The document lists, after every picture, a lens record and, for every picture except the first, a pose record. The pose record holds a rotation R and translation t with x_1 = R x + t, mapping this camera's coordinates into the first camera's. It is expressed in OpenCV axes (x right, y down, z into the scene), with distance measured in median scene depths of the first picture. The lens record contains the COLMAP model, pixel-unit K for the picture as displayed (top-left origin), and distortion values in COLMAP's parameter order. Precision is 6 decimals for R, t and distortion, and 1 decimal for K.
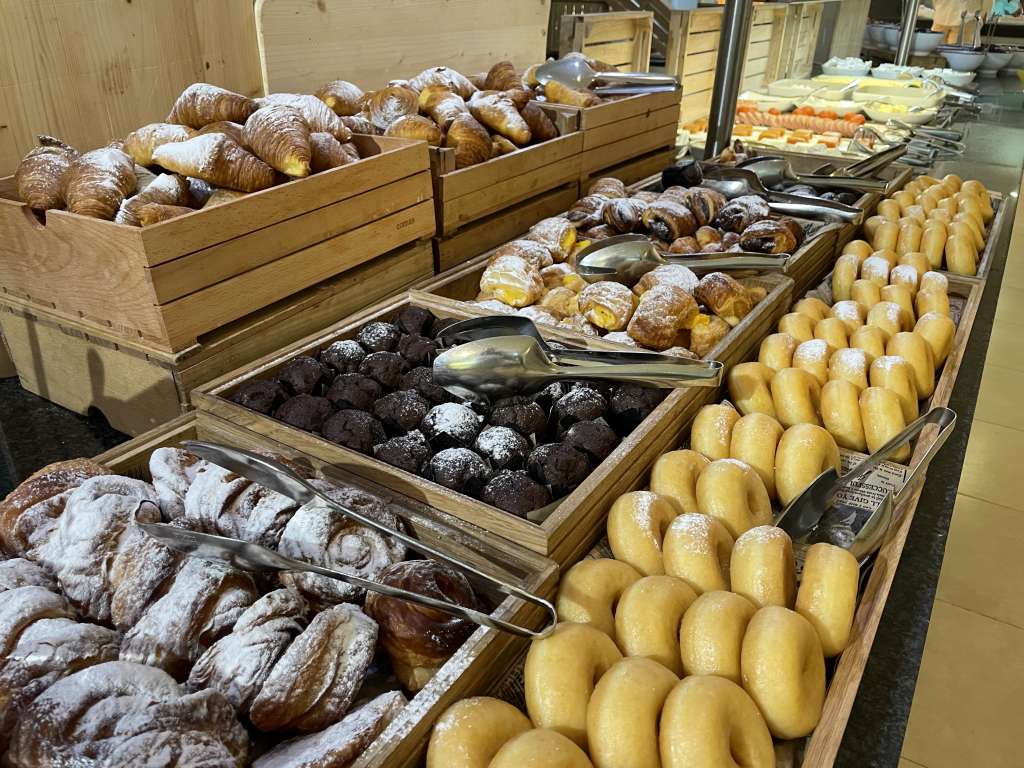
lens RADIAL K [[784.5, 0, 507.6], [0, 784.5, 382.9], [0, 0, 1]] dist [-0.009069, -0.018436]
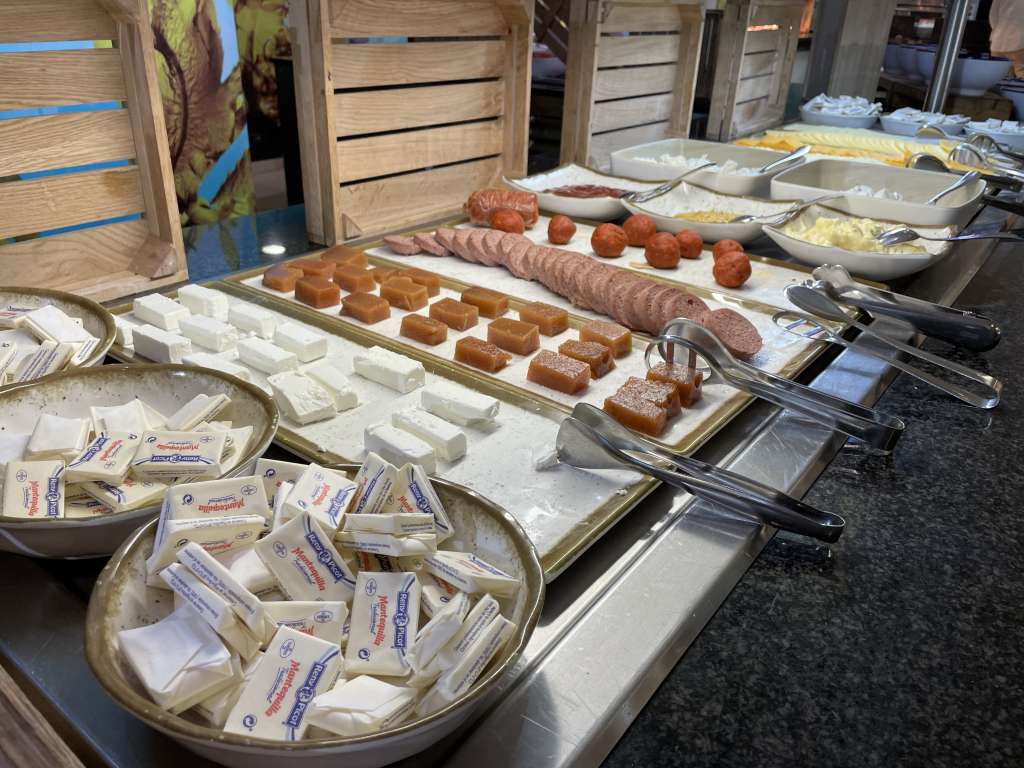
lens RADIAL K [[784.5, 0, 513.4], [0, 784.5, 383.5], [0, 0, 1]] dist [-0.009069, -0.018436]
pose [[0.995791, 0.057251, -0.071575, 0.220297], [-0.058409, 0.998192, -0.014194, -0.158125], [0.070633, 0.018315, 0.997334, 0.353465]]
